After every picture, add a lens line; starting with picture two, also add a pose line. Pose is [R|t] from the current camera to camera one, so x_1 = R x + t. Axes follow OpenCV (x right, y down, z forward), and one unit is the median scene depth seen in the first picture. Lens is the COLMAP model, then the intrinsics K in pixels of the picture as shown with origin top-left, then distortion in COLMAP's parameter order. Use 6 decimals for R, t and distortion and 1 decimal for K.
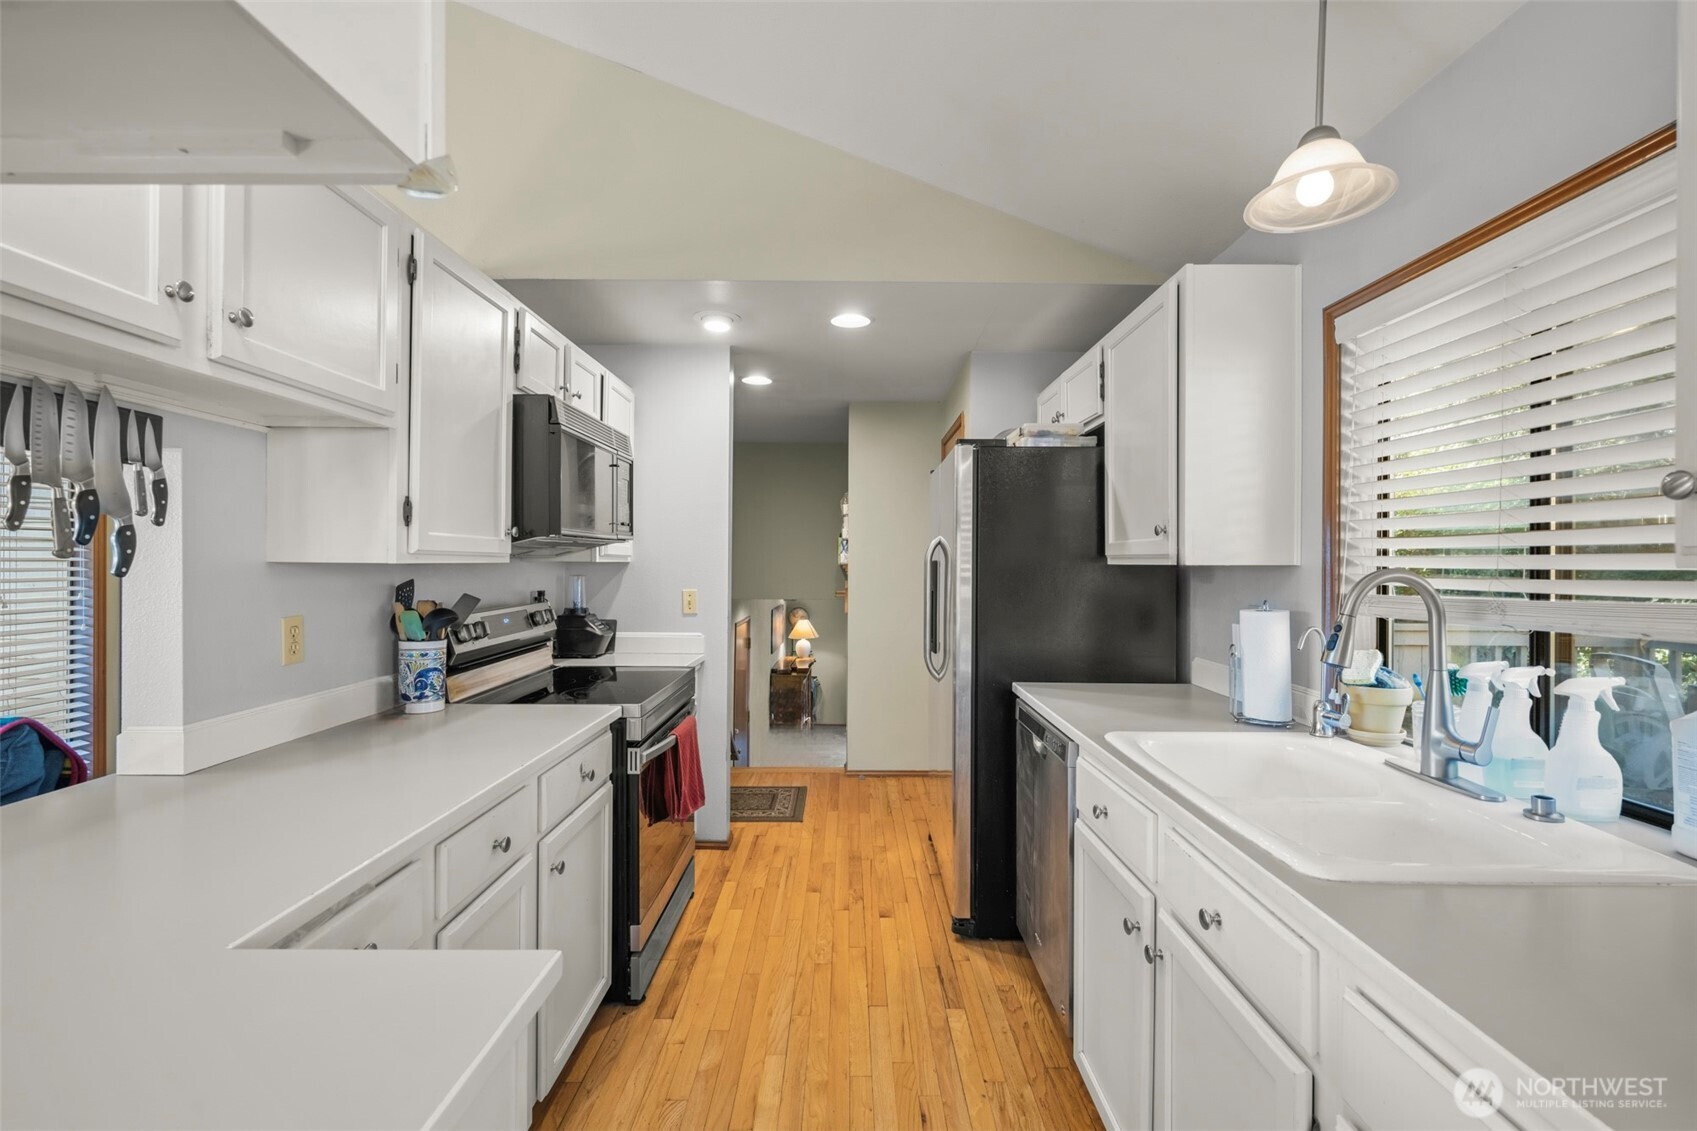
lens RADIAL K [[739.8, 0, 848.5], [0, 739.8, 565.5], [0, 0, 1]] dist [0.000550, 0.000132]
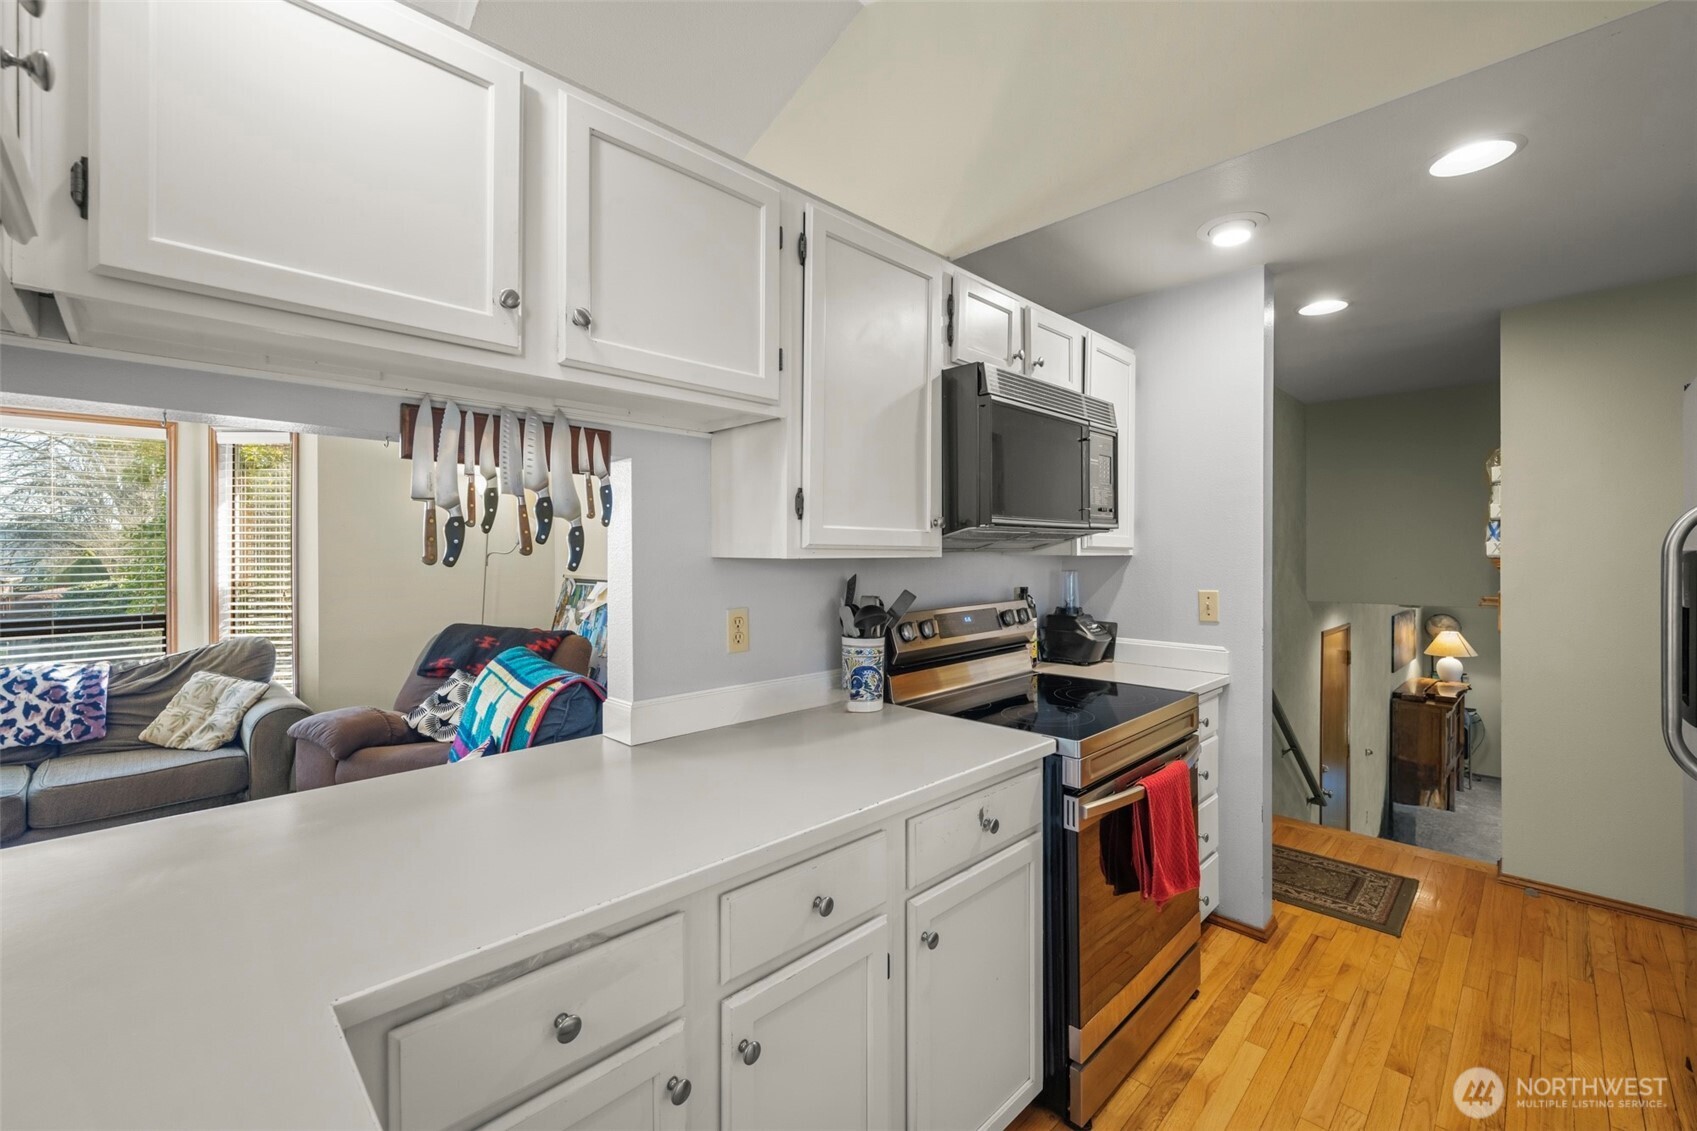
lens RADIAL K [[704.0, 0, 849.5], [0, 704.0, 554.1], [0, 0, 1]] dist [0.000965, 0.000604]
pose [[0.707098, -0.005257, -0.707096, 0.054047], [0.000944, 0.999978, -0.006491, -0.001688], [0.707115, 0.003922, 0.707088, 0.251047]]
